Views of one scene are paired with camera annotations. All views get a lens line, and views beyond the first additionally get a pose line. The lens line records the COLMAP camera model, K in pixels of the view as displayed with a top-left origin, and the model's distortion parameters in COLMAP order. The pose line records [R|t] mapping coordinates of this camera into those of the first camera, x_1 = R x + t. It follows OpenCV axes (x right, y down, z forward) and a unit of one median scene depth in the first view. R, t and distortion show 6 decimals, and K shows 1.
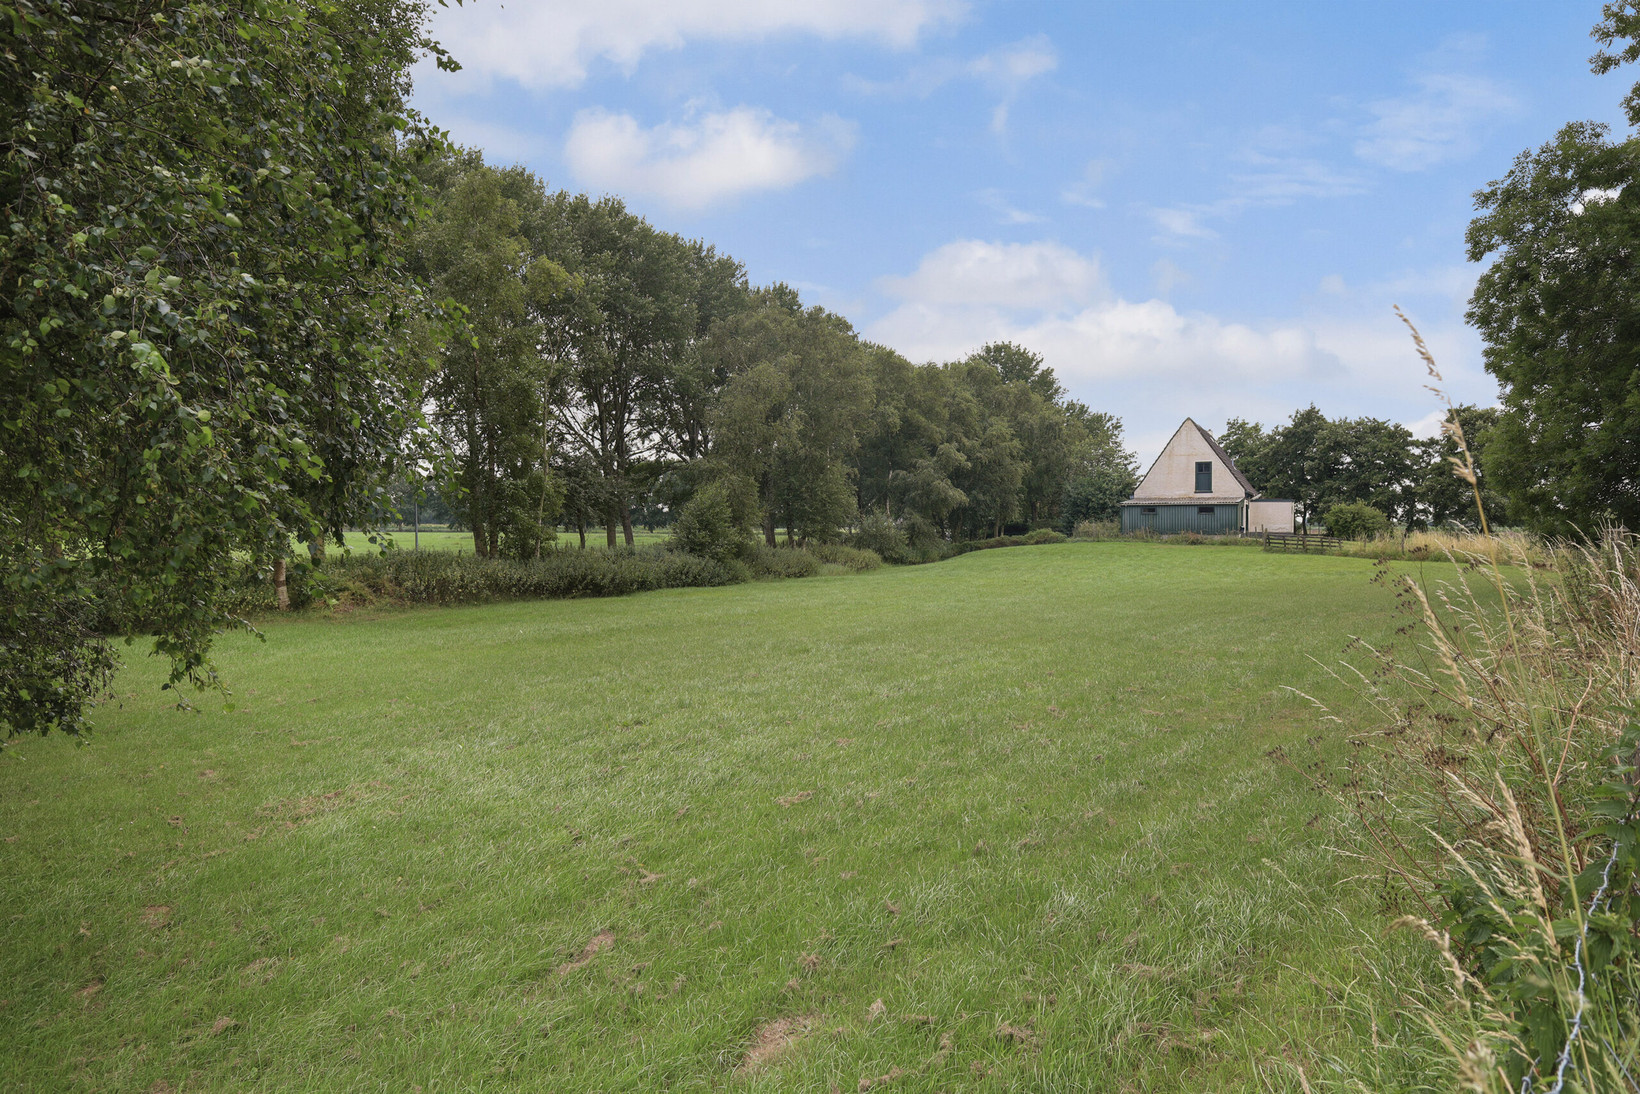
lens RADIAL K [[1001.1, 0, 811.6], [0, 1001.1, 533.0], [0, 0, 1]] dist [-0.000746, 0.000399]
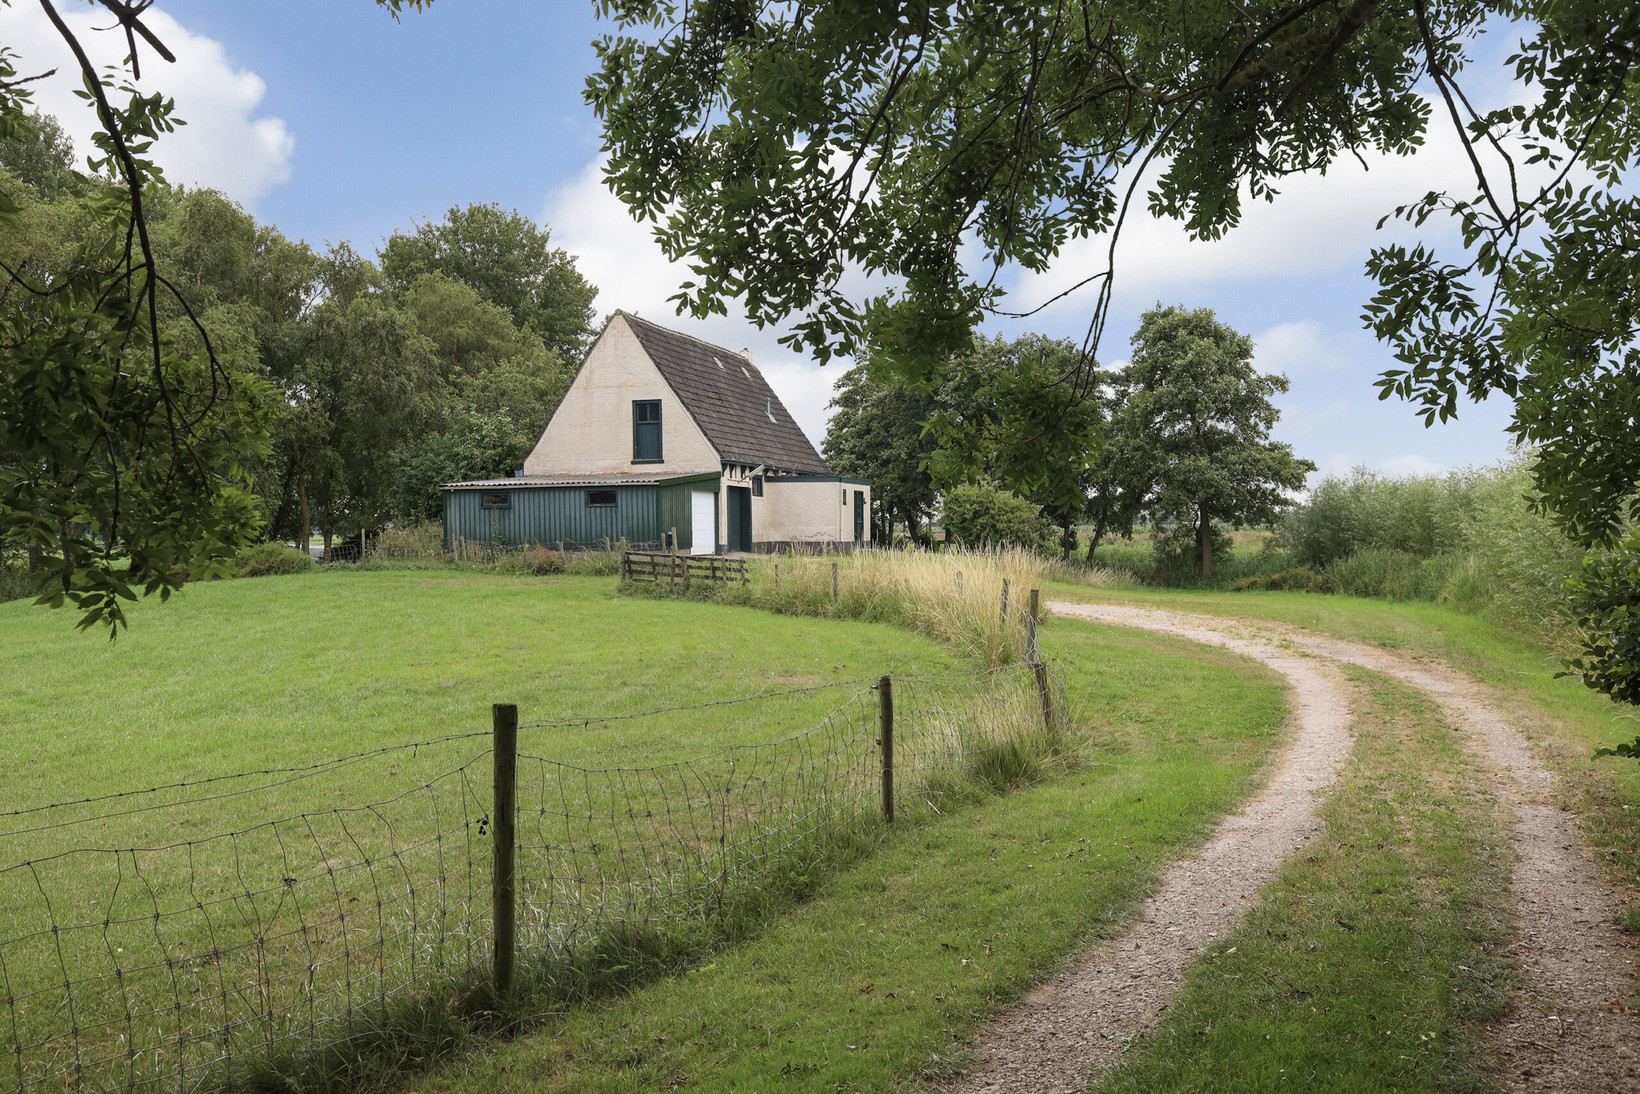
lens RADIAL K [[1376.5, 0, 821.4], [0, 1376.5, 546.5], [0, 0, 1]] dist [0.003714, 0.004607]
pose [[0.976881, -0.015229, 0.213240, 0.331485], [0.014001, 0.999876, 0.007265, -0.003093], [-0.213324, -0.004111, 0.976973, 0.326756]]
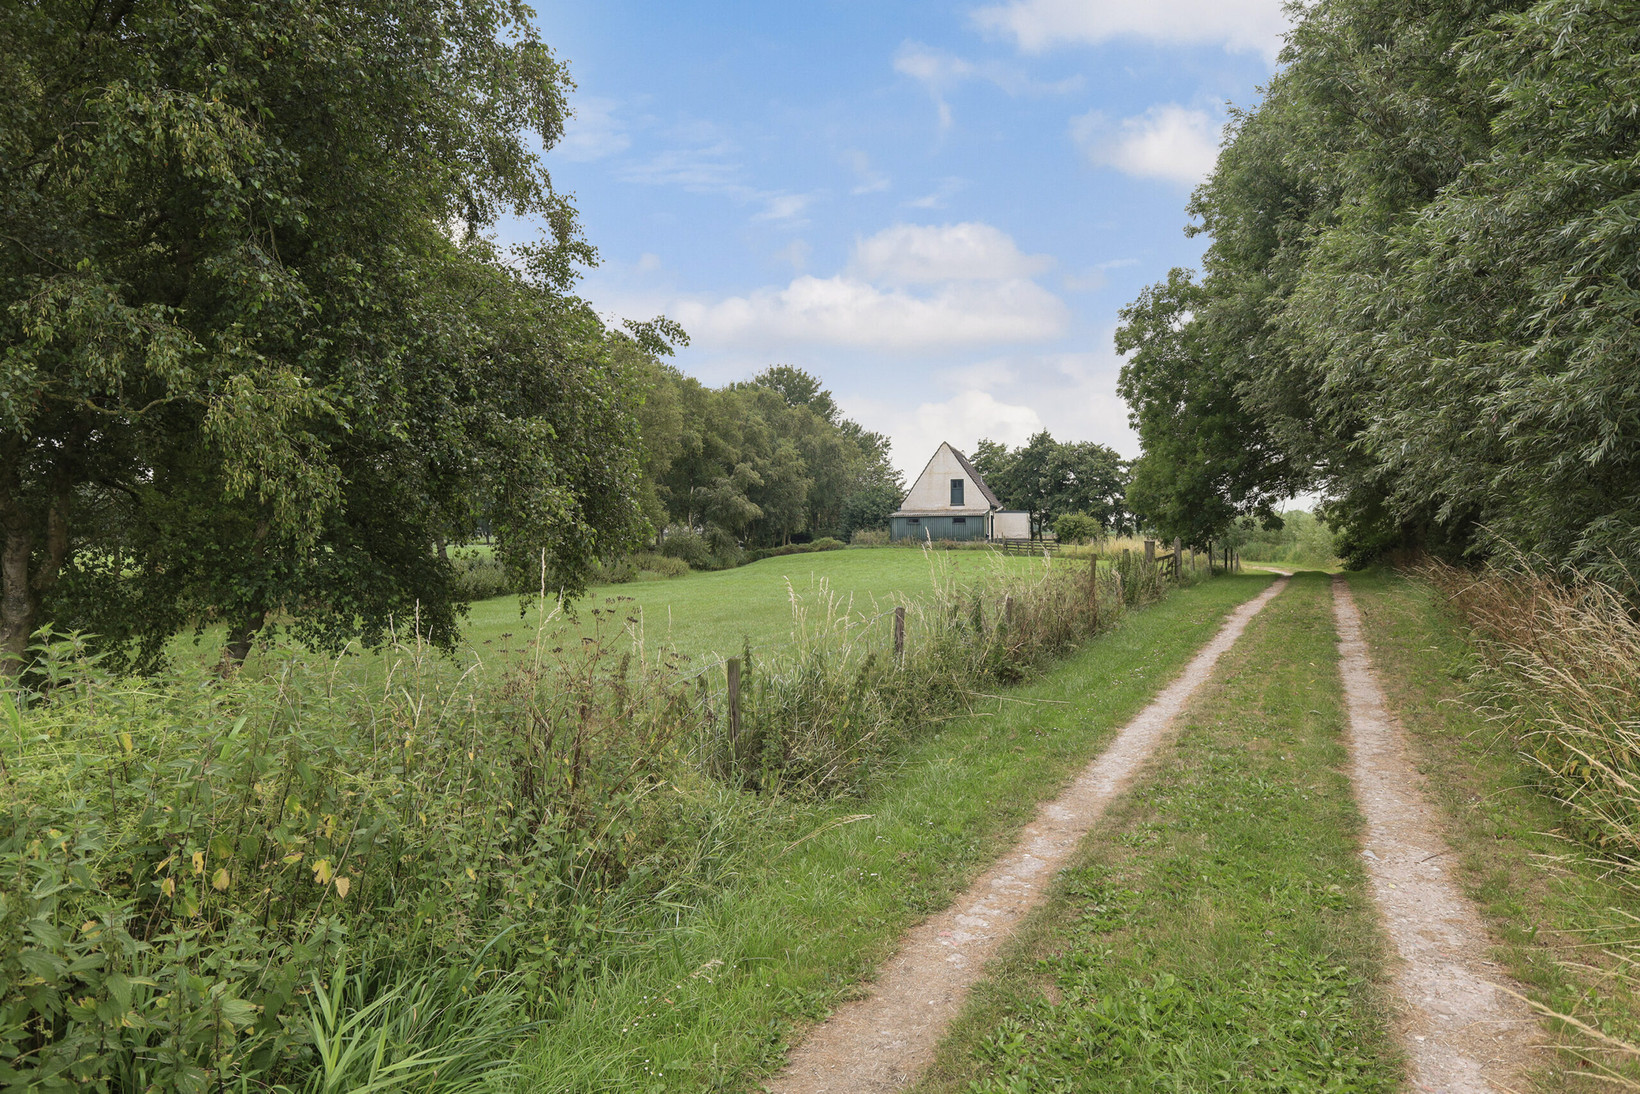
lens RADIAL K [[1001.1, 0, 826.4], [0, 1001.1, 546.6], [0, 0, 1]] dist [-0.000746, 0.000399]
pose [[0.972263, -0.011972, 0.233585, -0.034792], [0.010526, 0.999917, 0.007436, -0.002238], [-0.233655, -0.004771, 0.972308, -0.111461]]
